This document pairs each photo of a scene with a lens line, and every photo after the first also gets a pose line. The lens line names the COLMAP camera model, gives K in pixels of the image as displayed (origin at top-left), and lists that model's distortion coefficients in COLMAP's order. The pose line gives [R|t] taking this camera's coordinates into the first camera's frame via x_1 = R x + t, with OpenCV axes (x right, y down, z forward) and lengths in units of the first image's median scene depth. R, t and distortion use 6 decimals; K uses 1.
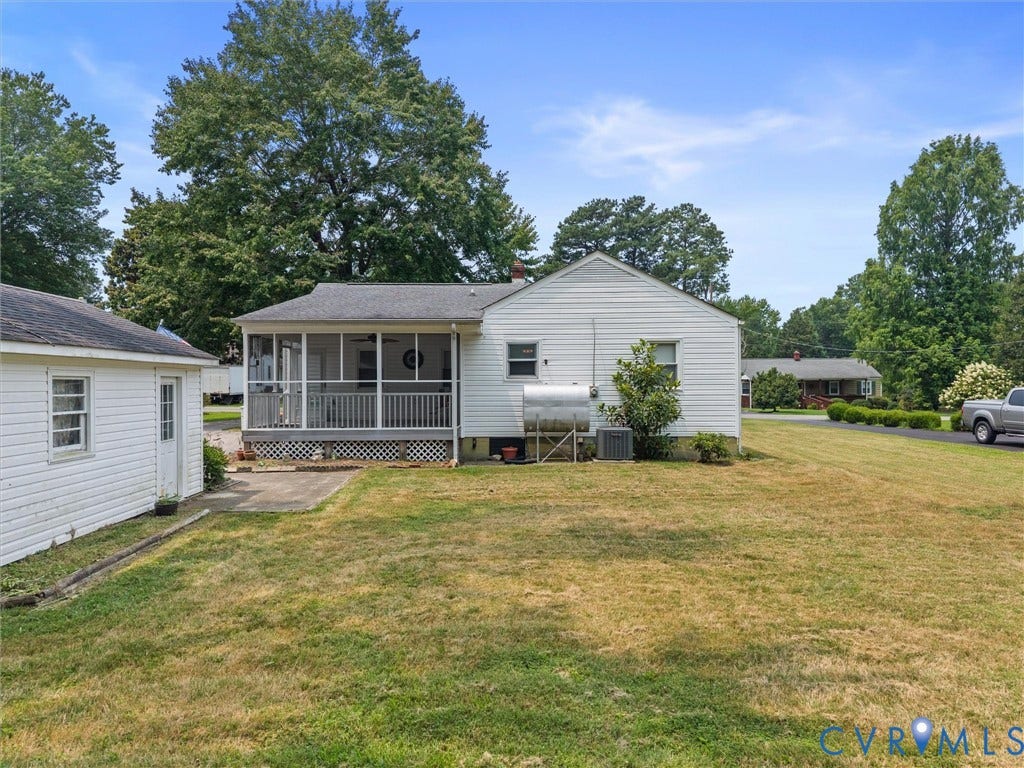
lens RADIAL K [[684.1, 0, 512.8], [0, 684.1, 386.2], [0, 0, 1]] dist [0.071408, -0.080087]
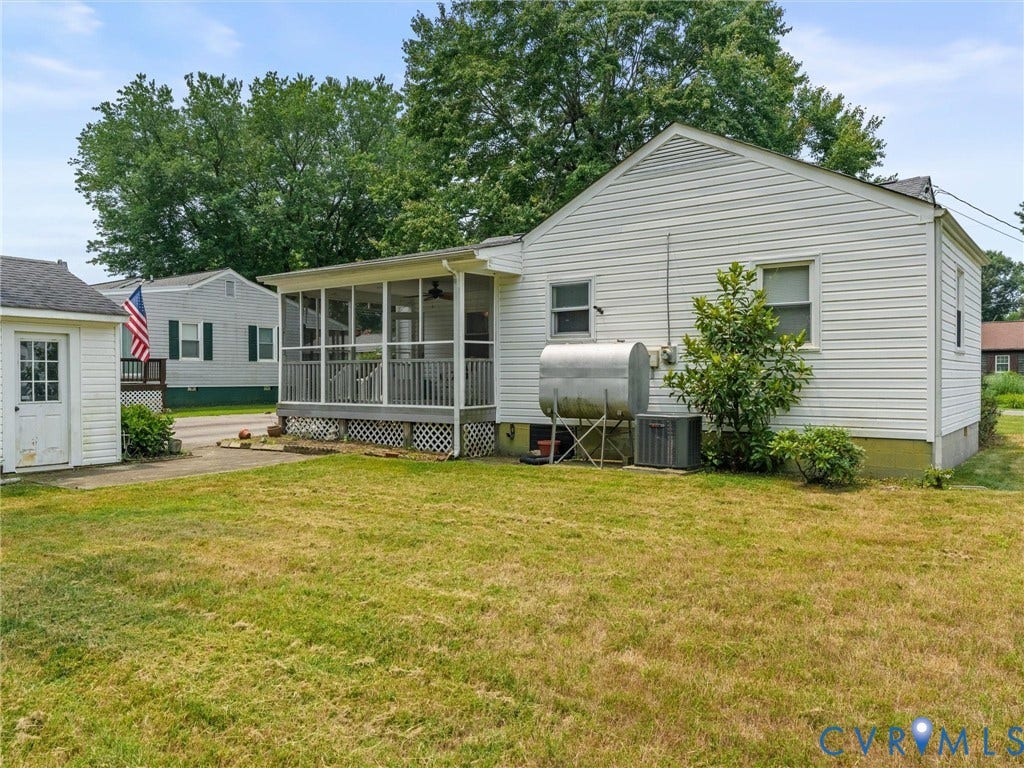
lens RADIAL K [[769.7, 0, 507.7], [0, 769.7, 389.3], [0, 0, 1]] dist [-0.007880, 0.031001]
pose [[0.805314, 0.012353, -0.592719, 0.409798], [-0.005255, 0.999892, 0.013700, 0.029656], [0.592825, -0.007918, 0.805293, 0.363124]]
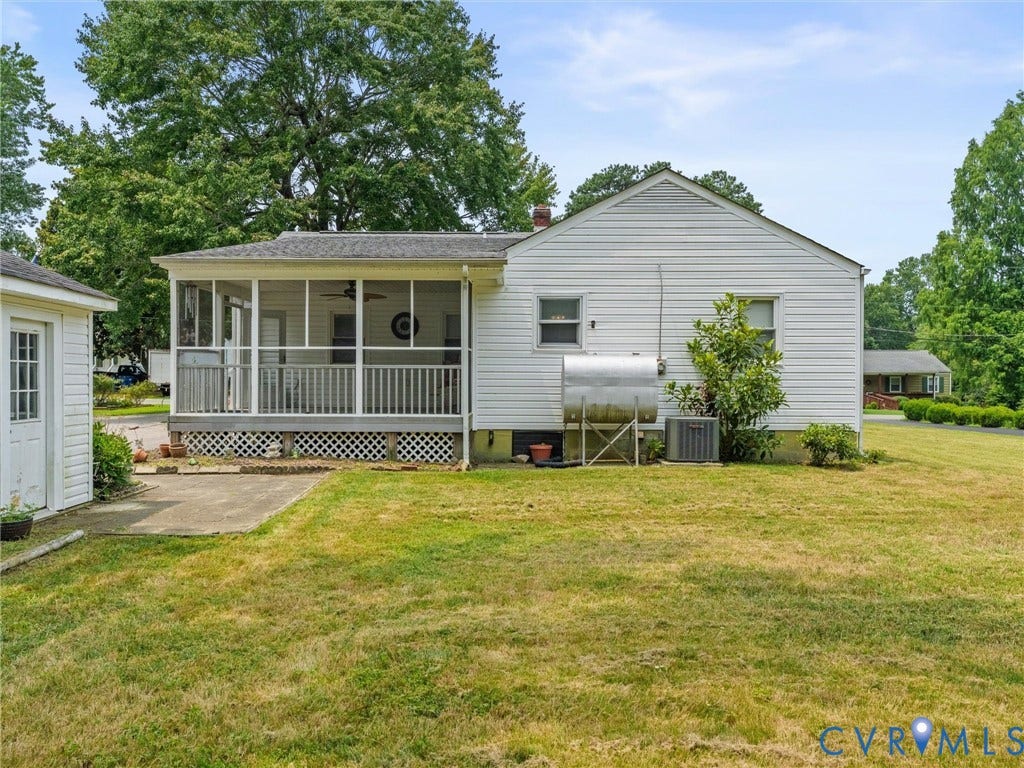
lens RADIAL K [[769.7, 0, 507.7], [0, 769.7, 389.3], [0, 0, 1]] dist [-0.007880, 0.031001]
pose [[0.999966, 0.007694, -0.003098, -0.037163], [-0.007679, 0.999958, 0.004950, 0.028714], [0.003136, -0.004926, 0.999983, 0.197989]]
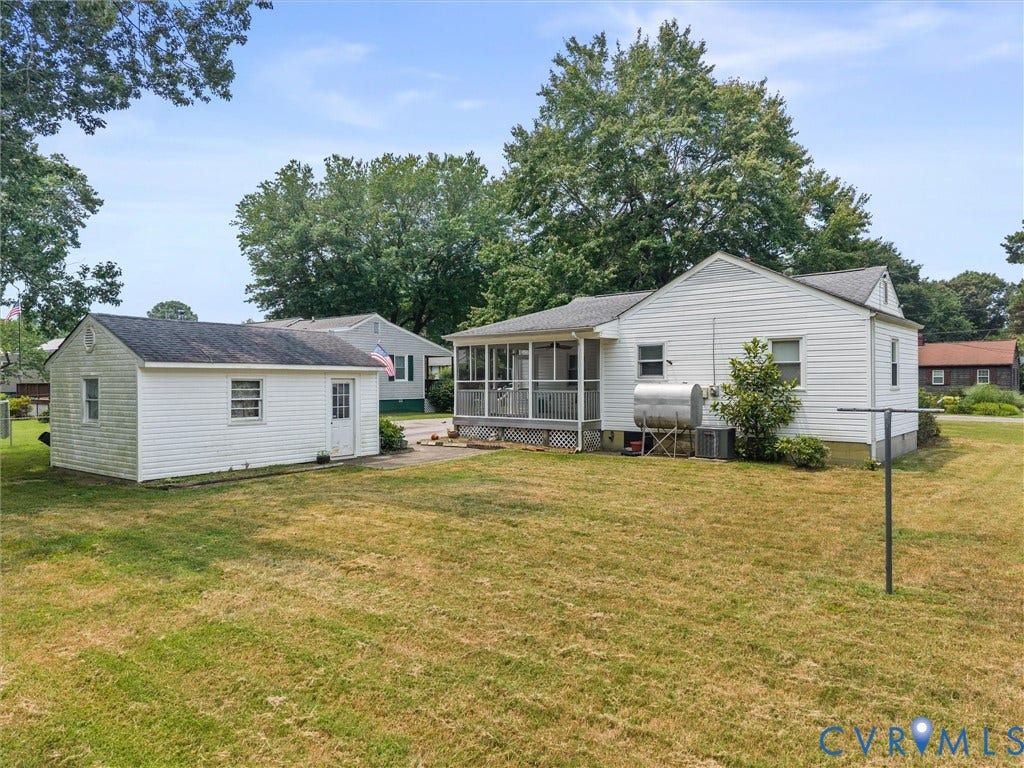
lens RADIAL K [[684.1, 0, 512.8], [0, 684.1, 386.2], [0, 0, 1]] dist [0.071408, -0.080087]
pose [[0.773874, 0.005092, -0.633319, 0.533580], [-0.002780, 0.999985, 0.004642, -0.002894], [0.633333, -0.001832, 0.773877, 0.022765]]
